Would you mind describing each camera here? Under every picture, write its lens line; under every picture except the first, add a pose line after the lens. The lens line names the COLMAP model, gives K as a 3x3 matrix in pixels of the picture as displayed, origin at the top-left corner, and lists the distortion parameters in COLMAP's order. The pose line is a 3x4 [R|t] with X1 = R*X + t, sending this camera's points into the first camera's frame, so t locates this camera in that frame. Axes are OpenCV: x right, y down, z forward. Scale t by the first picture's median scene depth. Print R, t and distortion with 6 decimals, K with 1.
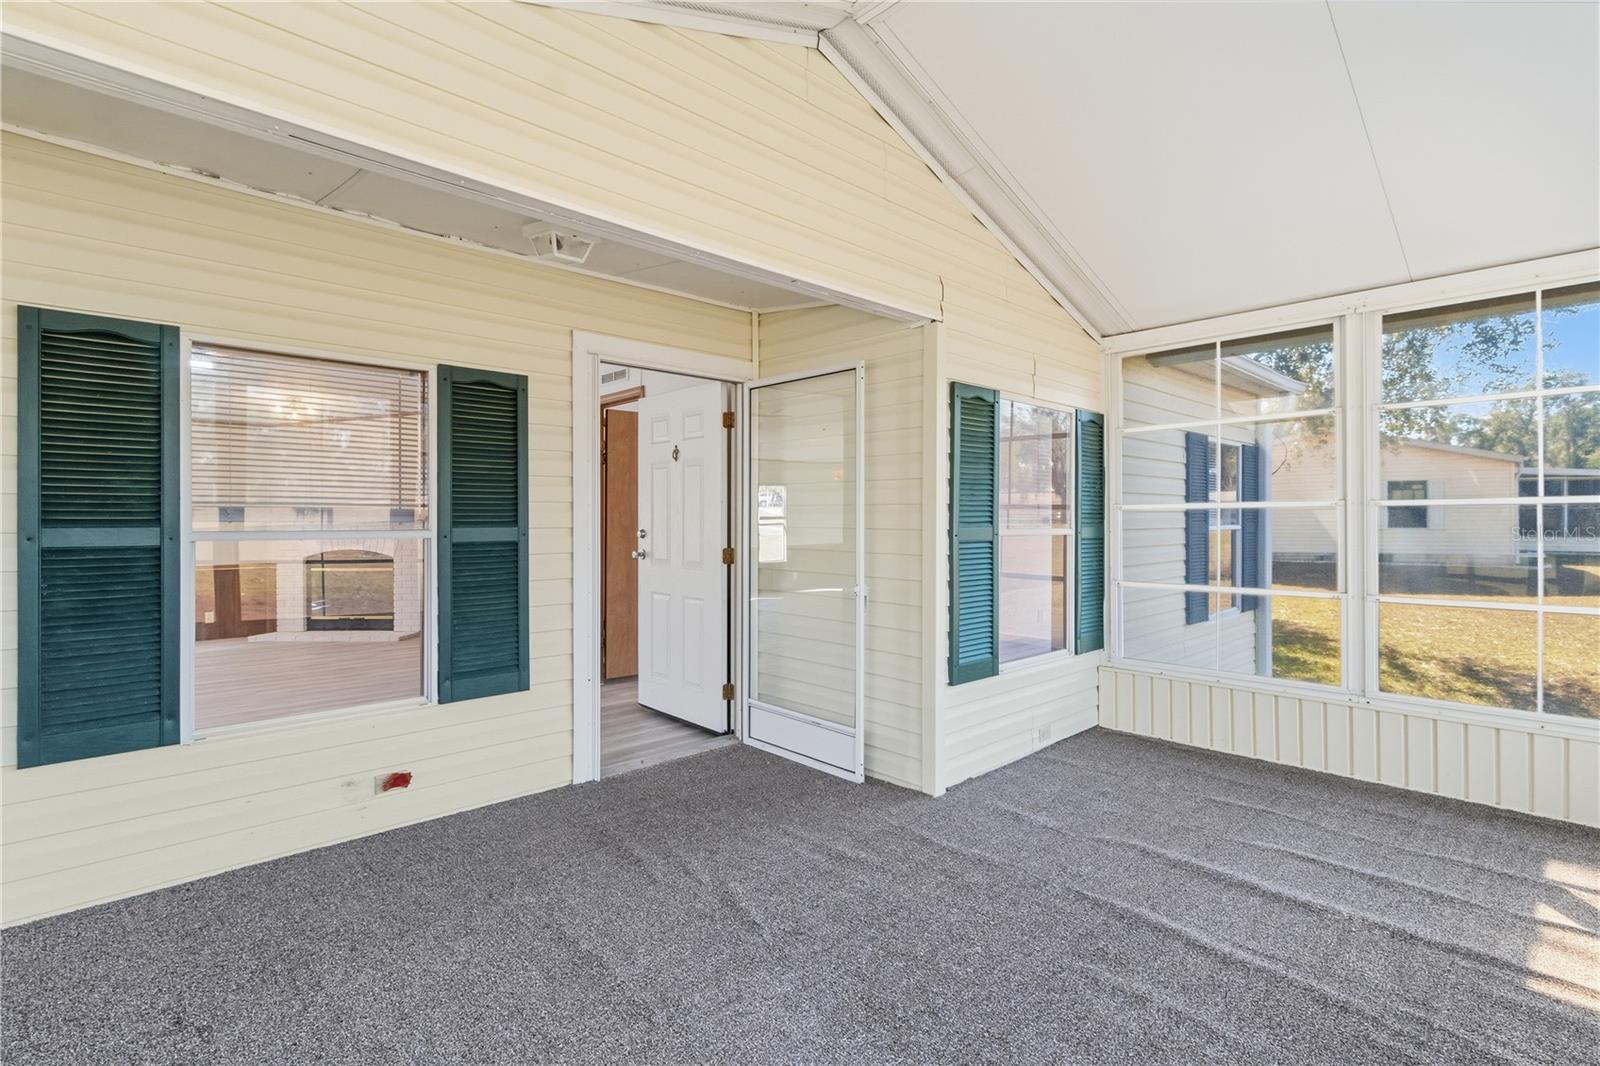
lens RADIAL K [[755.6, 0, 808.0], [0, 755.6, 517.6], [0, 0, 1]] dist [-0.005405, -0.001017]
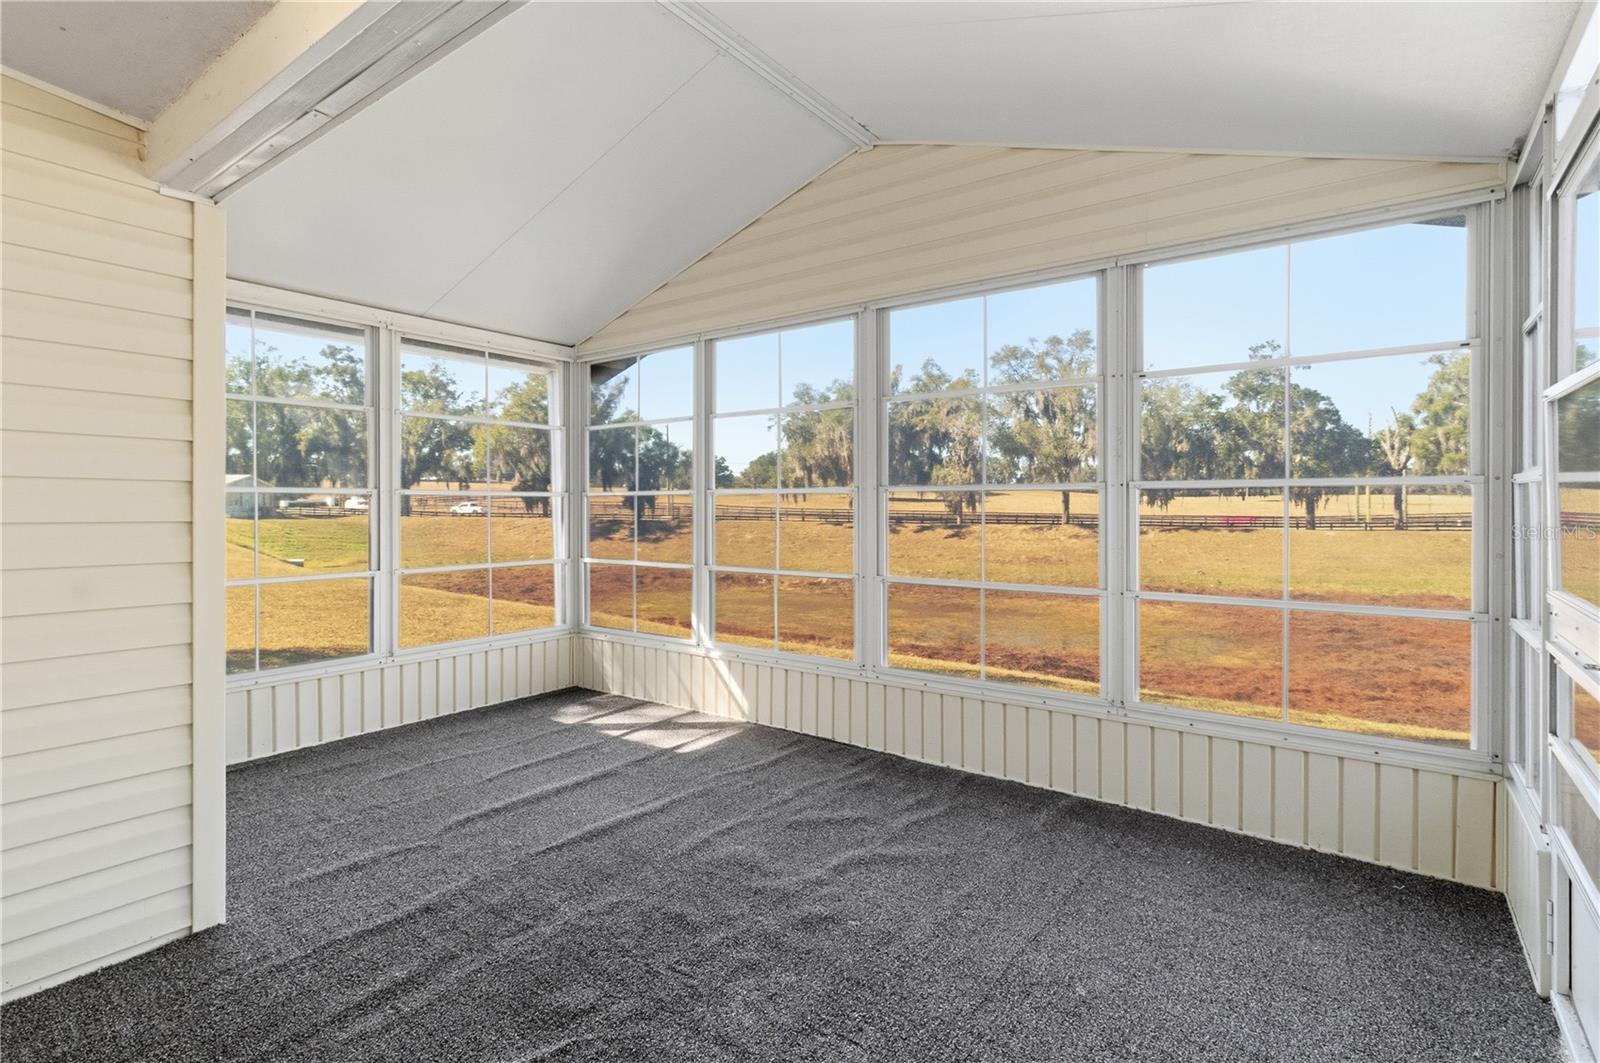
lens RADIAL K [[755.6, 0, 804.5], [0, 755.6, 511.3], [0, 0, 1]] dist [-0.005405, -0.001017]
pose [[-0.180738, -0.004550, 0.983521, -0.658557], [-0.000491, 0.999990, 0.004536, 0.006418], [-0.983531, 0.000337, -0.180738, 0.713763]]
